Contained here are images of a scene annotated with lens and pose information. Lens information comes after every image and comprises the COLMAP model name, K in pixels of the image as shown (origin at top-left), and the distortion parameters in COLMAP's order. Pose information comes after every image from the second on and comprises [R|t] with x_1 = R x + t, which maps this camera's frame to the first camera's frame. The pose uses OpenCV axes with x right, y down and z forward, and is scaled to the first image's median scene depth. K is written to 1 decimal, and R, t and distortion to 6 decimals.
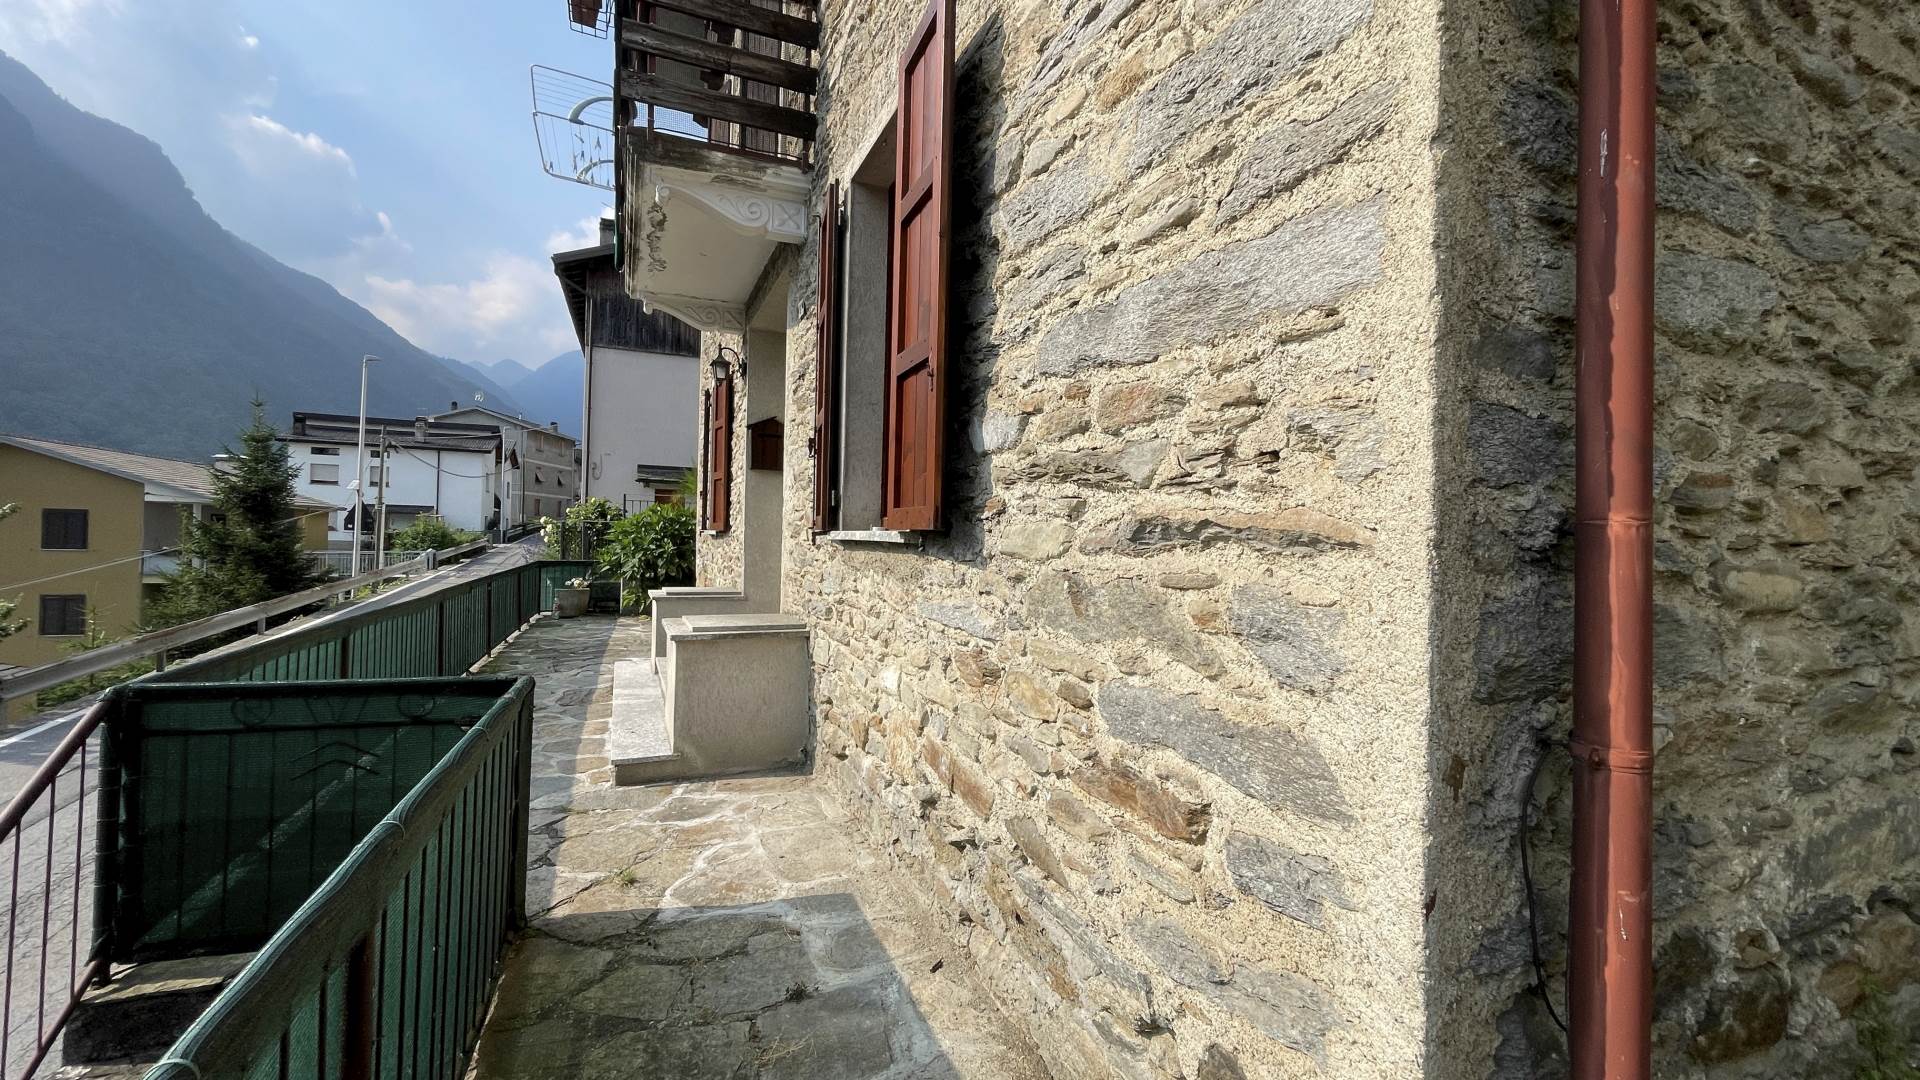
lens RADIAL K [[777.9, 0, 954.6], [0, 777.9, 535.8], [0, 0, 1]] dist [-0.002914, 0.000636]
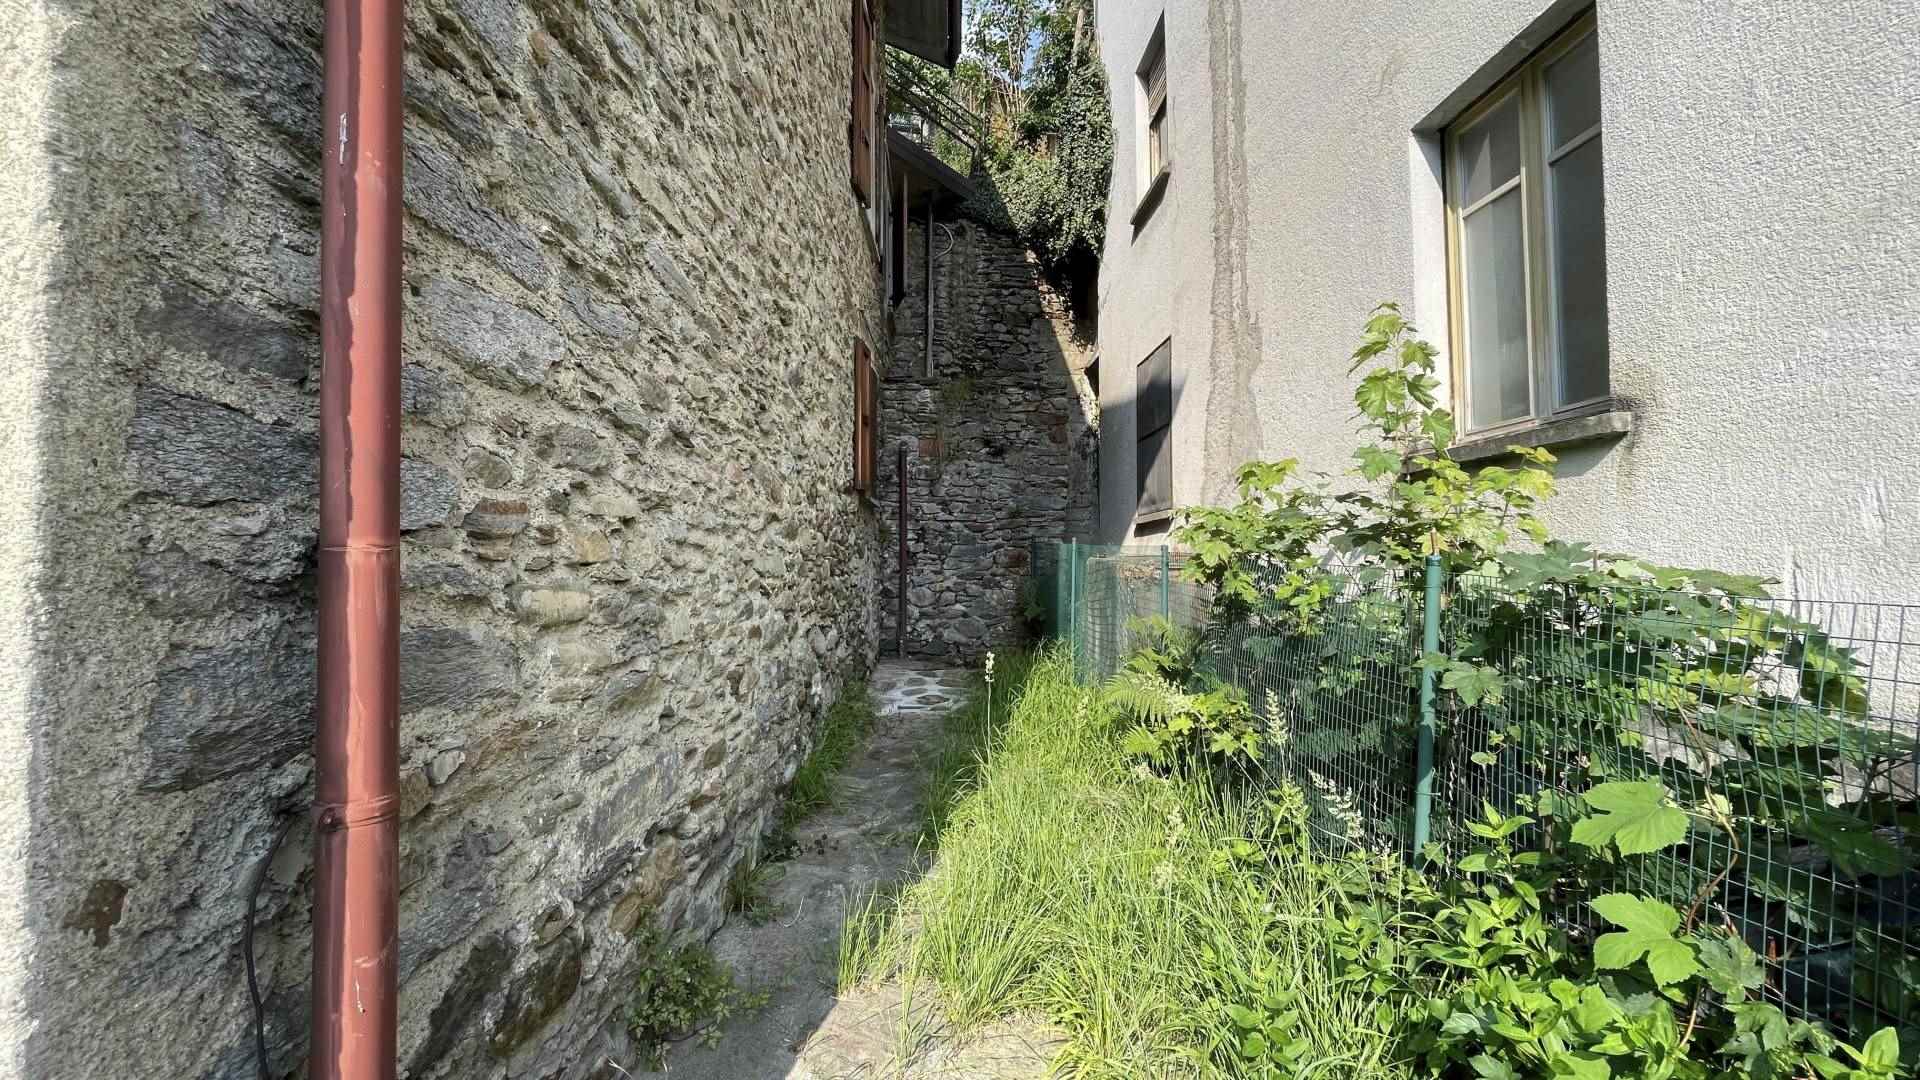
lens RADIAL K [[777.9, 0, 954.6], [0, 777.9, 535.8], [0, 0, 1]] dist [-0.002914, 0.000636]
pose [[0.403864, 0.008113, 0.914783, 0.237215], [0.011727, 0.999833, -0.014044, -0.009442], [-0.914744, 0.016399, 0.403701, -0.001819]]
